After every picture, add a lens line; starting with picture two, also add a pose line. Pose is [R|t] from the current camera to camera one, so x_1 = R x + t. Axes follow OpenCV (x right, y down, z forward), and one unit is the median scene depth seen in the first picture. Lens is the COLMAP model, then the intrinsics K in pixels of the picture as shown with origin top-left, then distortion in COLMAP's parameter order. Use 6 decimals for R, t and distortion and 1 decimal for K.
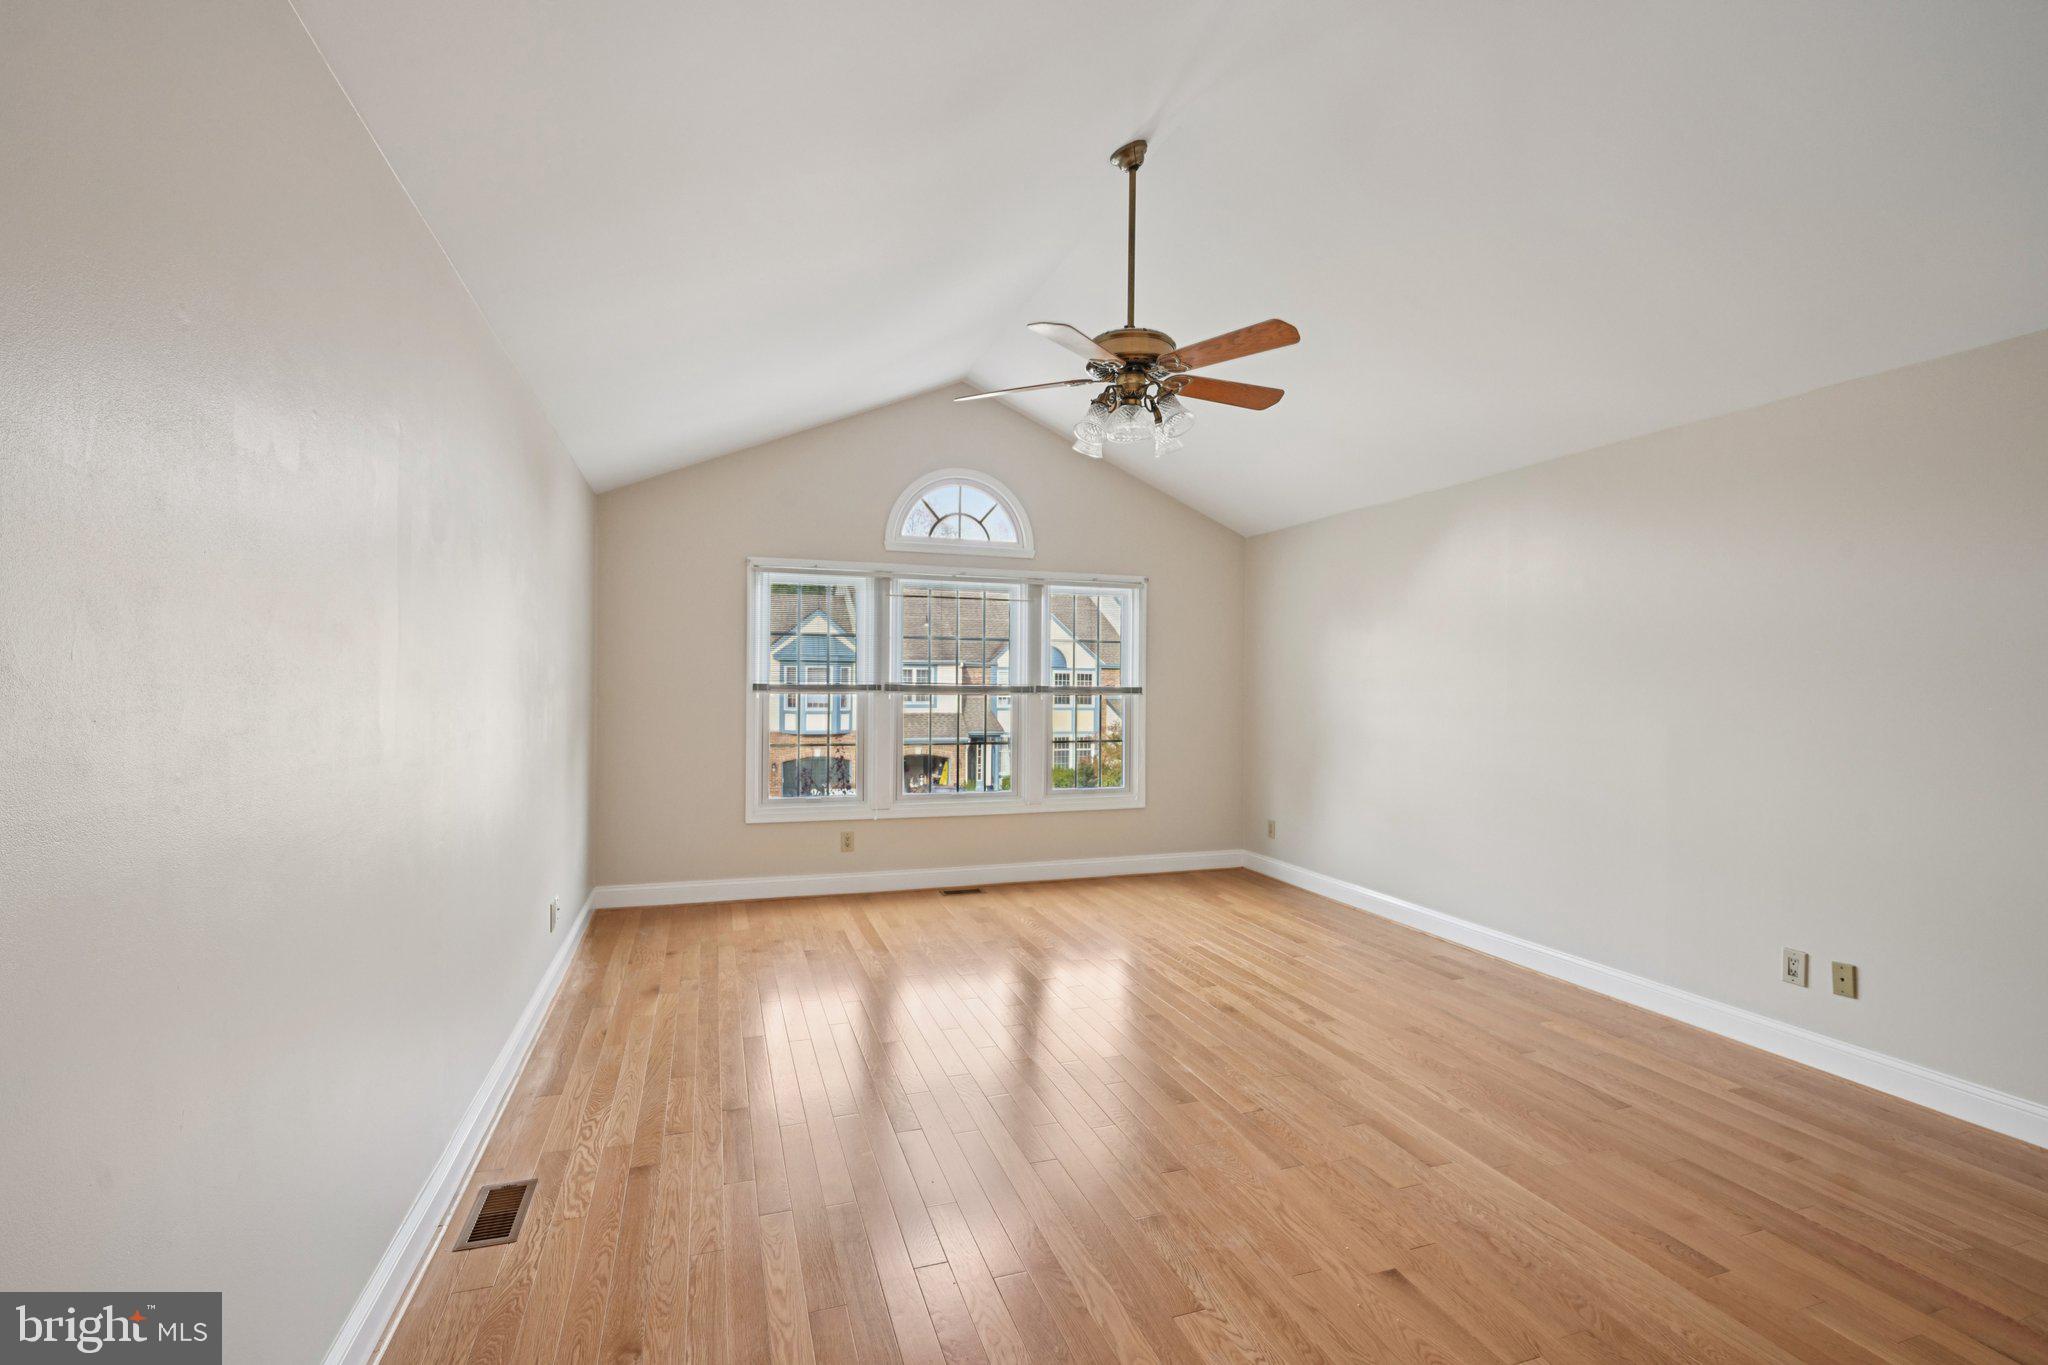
lens RADIAL K [[901.4, 0, 1018.5], [0, 901.4, 673.4], [0, 0, 1]] dist [-0.002872, -0.000273]
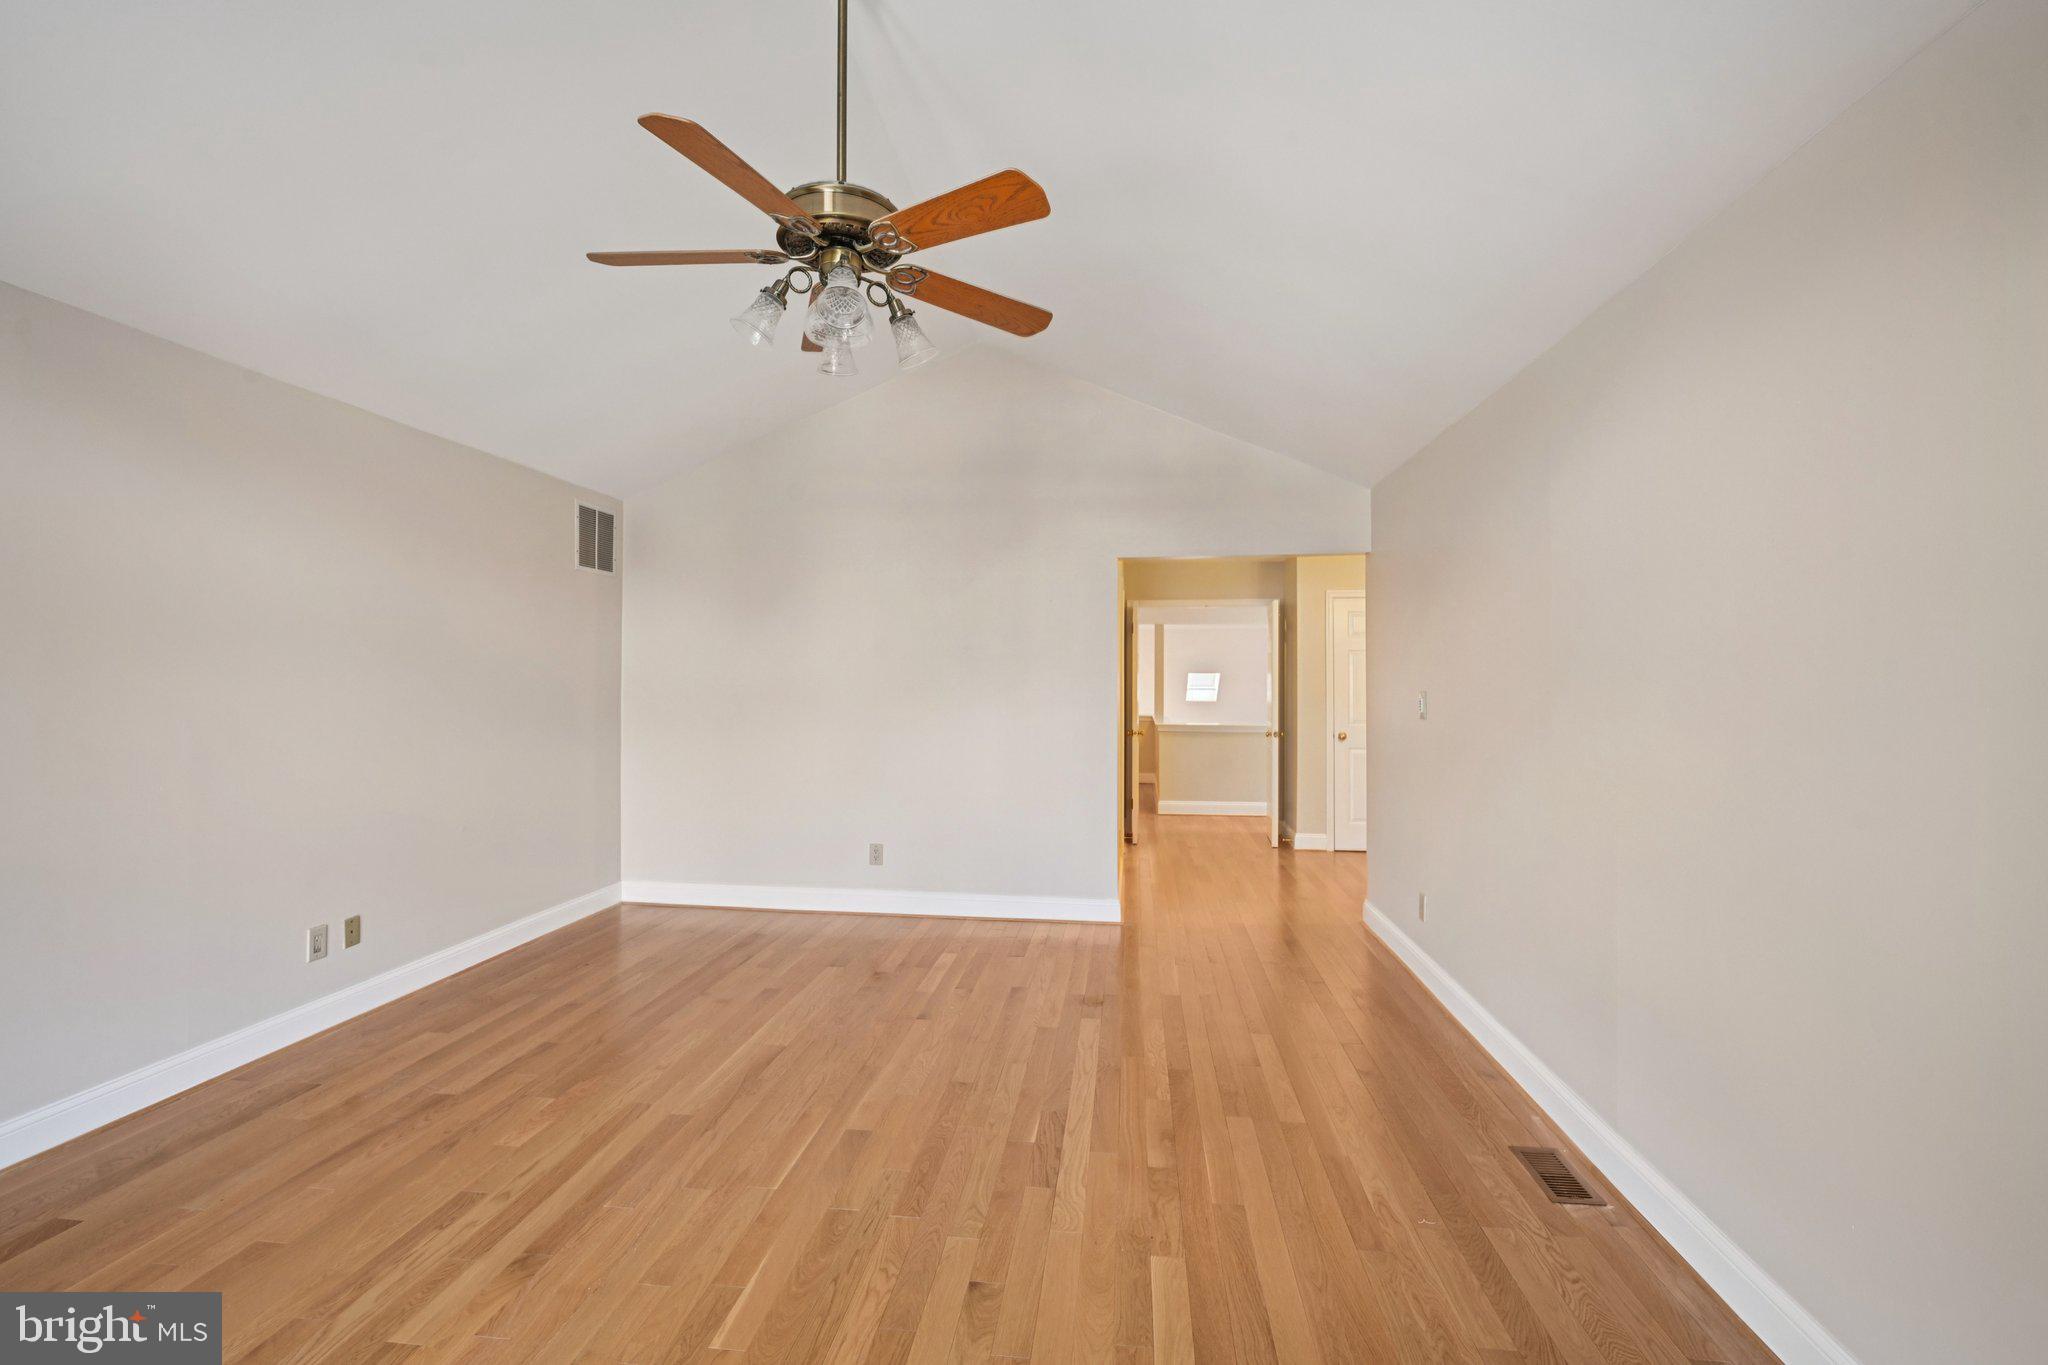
lens RADIAL K [[901.4, 0, 1018.5], [0, 901.4, 673.4], [0, 0, 1]] dist [-0.002872, -0.000273]
pose [[-0.898714, -0.009847, 0.438425, -0.314431], [-0.017102, 0.999774, -0.012602, 0.011515], [-0.438202, -0.018823, -0.898680, 1.535936]]
